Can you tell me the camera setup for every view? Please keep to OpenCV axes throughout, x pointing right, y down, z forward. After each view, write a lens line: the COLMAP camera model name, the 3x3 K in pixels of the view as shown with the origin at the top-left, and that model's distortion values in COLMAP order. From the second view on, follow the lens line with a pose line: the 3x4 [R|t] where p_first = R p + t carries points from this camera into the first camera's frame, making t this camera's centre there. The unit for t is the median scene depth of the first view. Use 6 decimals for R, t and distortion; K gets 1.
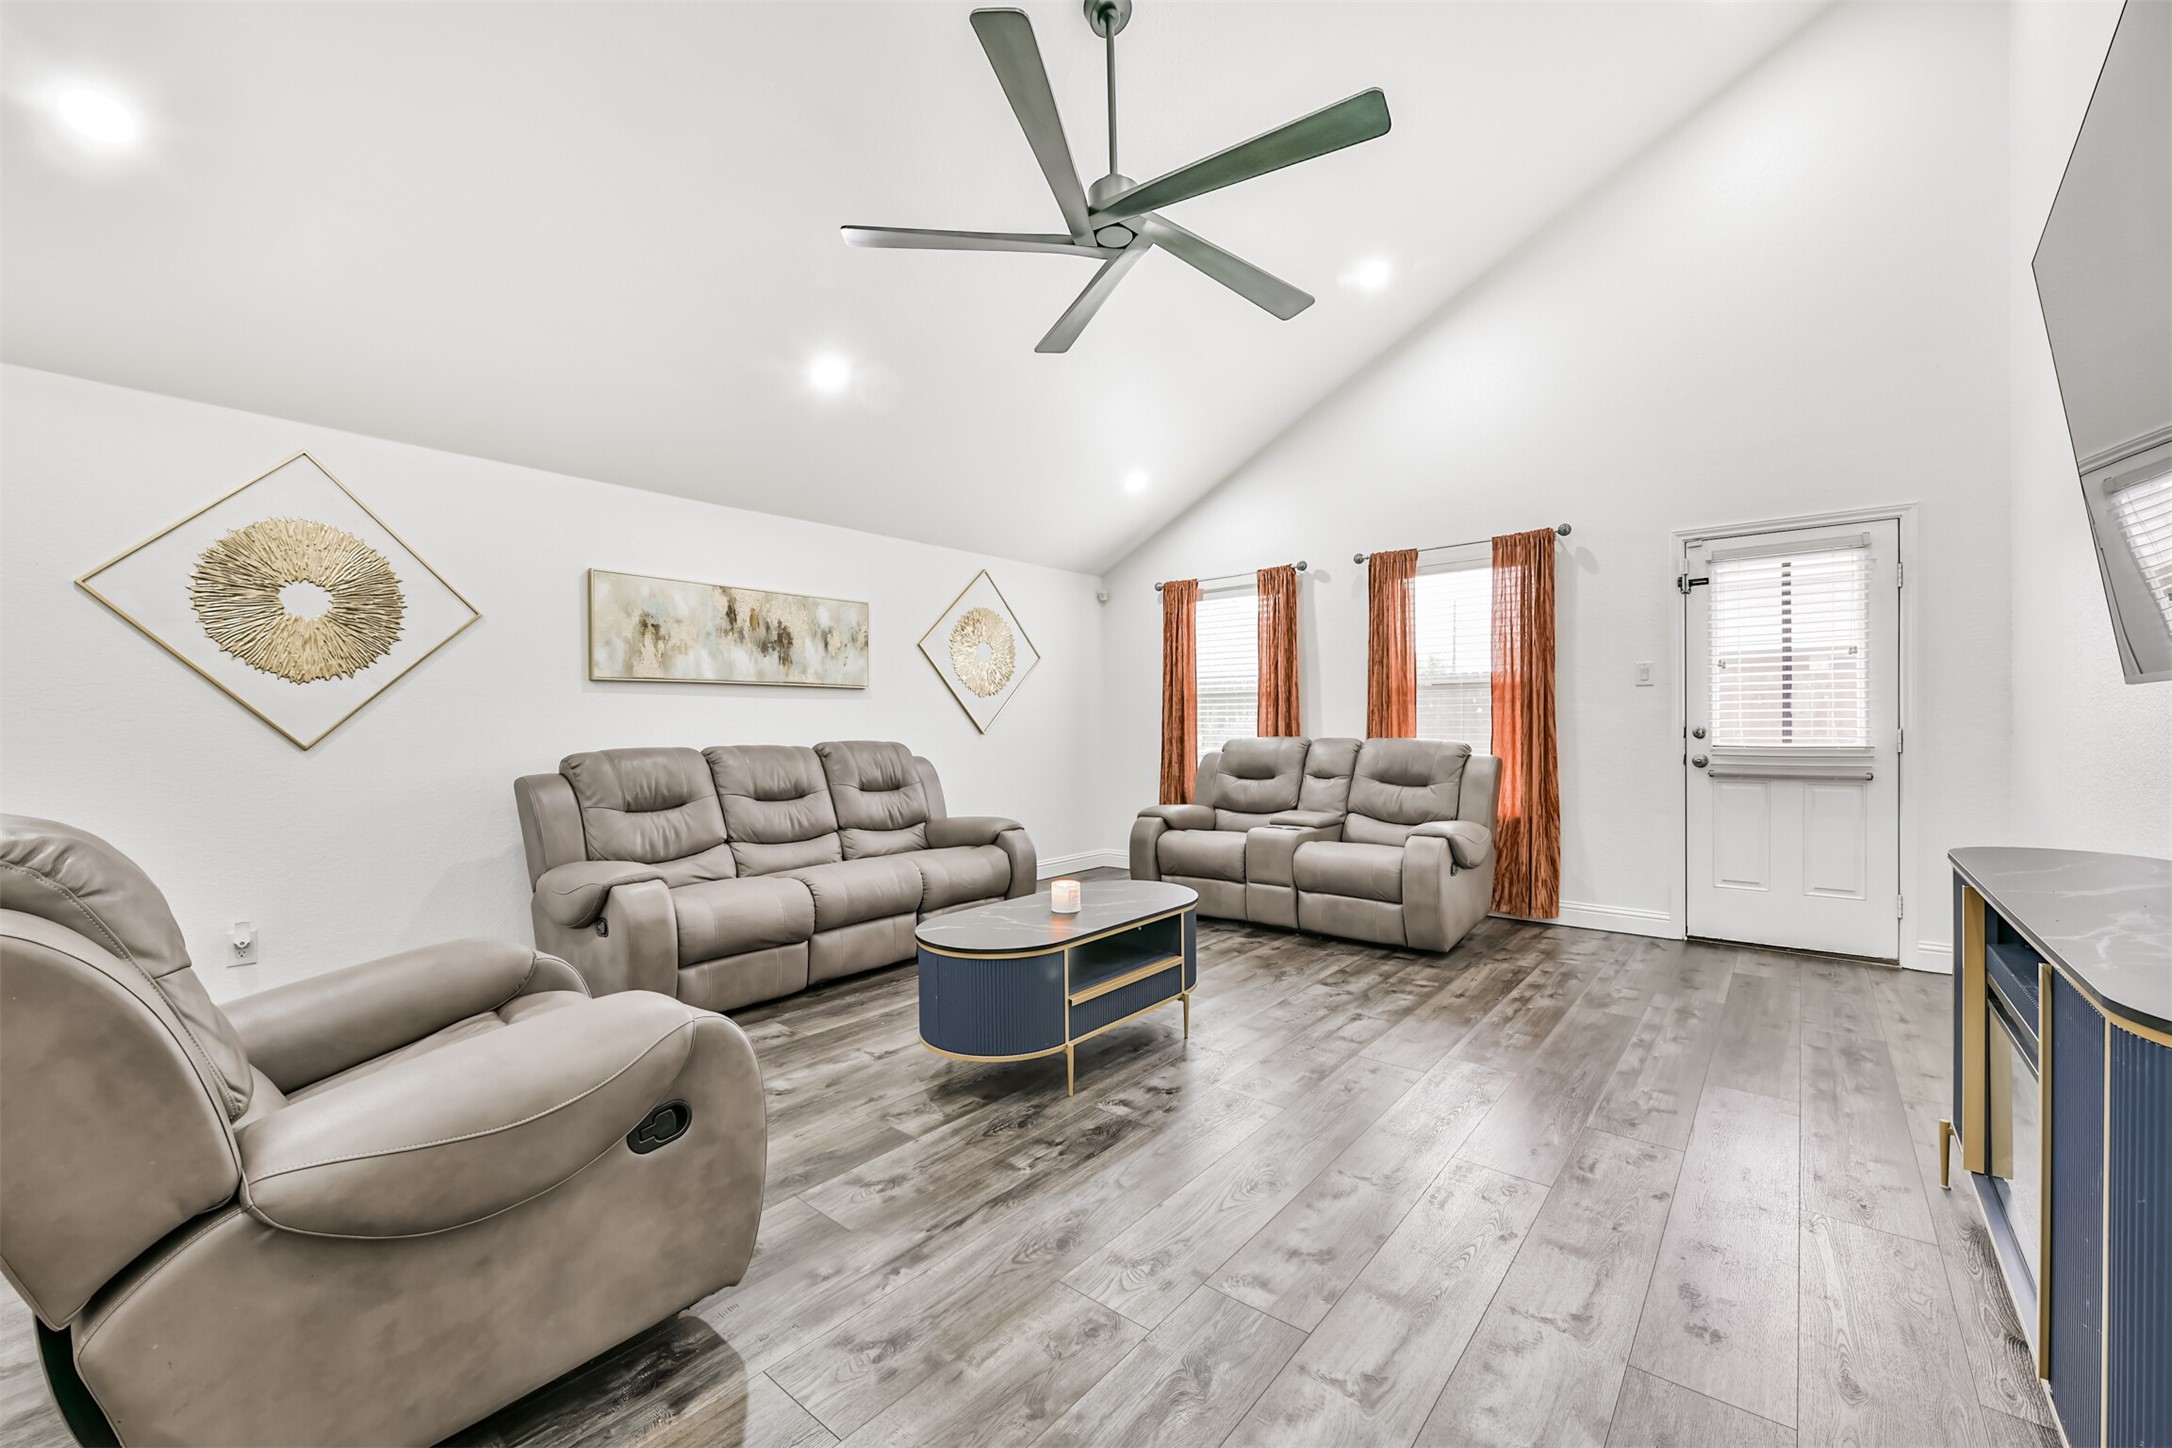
lens RADIAL K [[860.7, 0, 1090.7], [0, 860.7, 737.1], [0, 0, 1]] dist [0.018146, -0.000095]
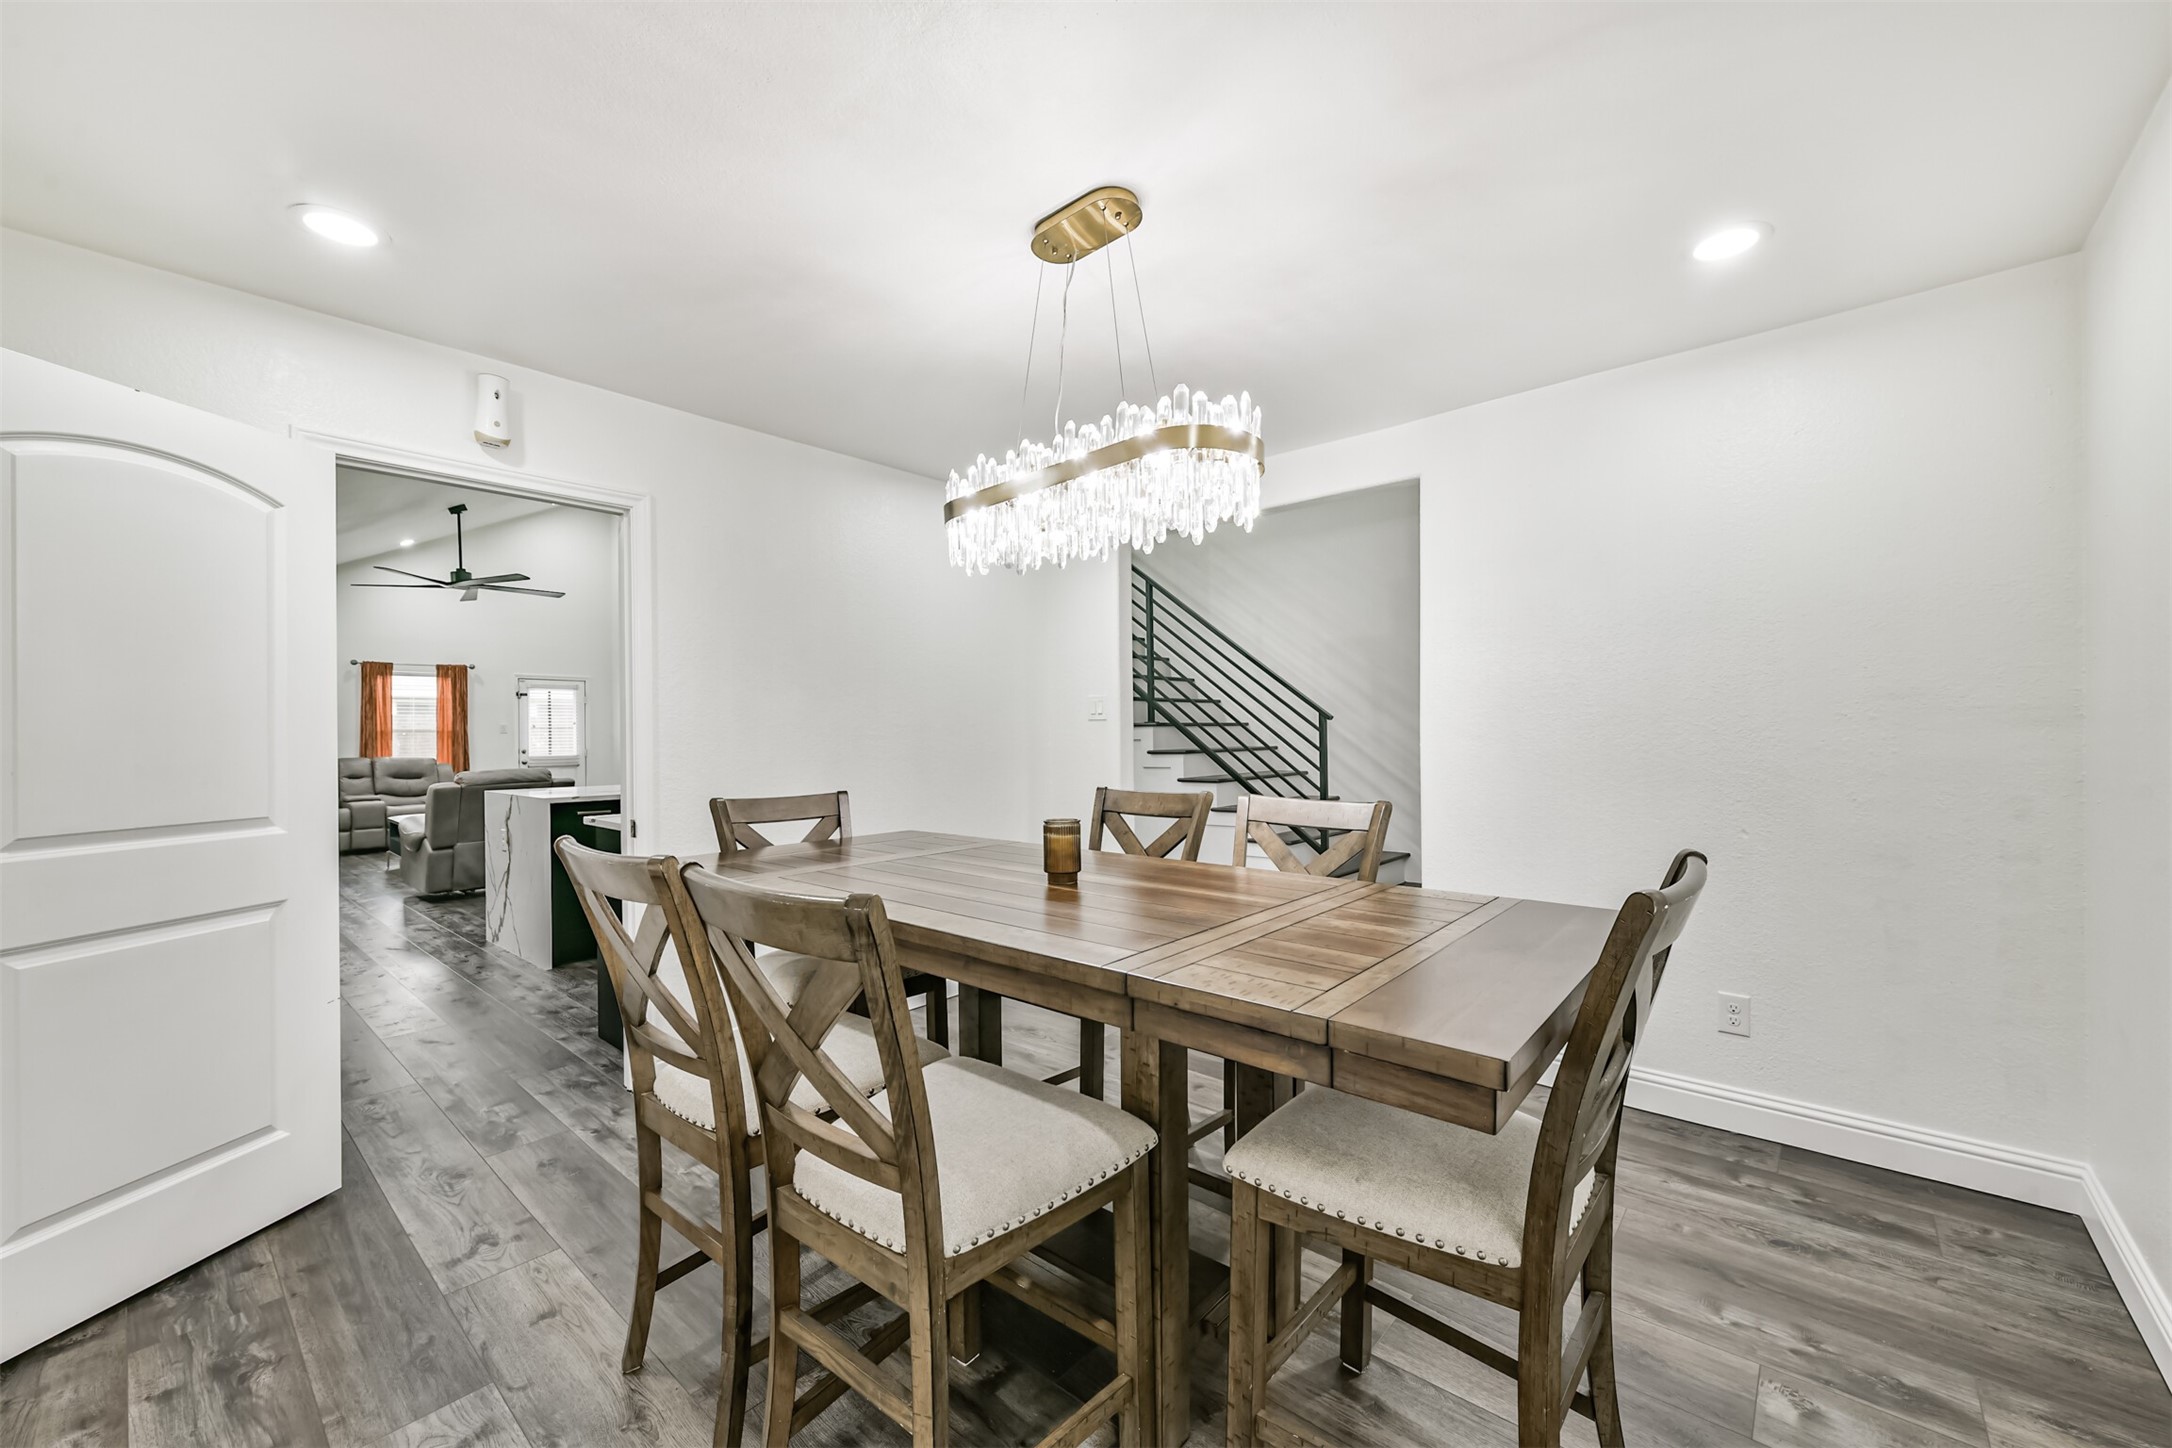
lens RADIAL K [[860.7, 0, 1087.6], [0, 860.7, 739.4], [0, 0, 1]] dist [0.018146, -0.000095]
pose [[0.036308, 0.000914, 0.999340, -1.722178], [0.023830, 0.999714, -0.001780, 0.003456], [-0.999056, 0.023879, 0.036276, -0.747514]]
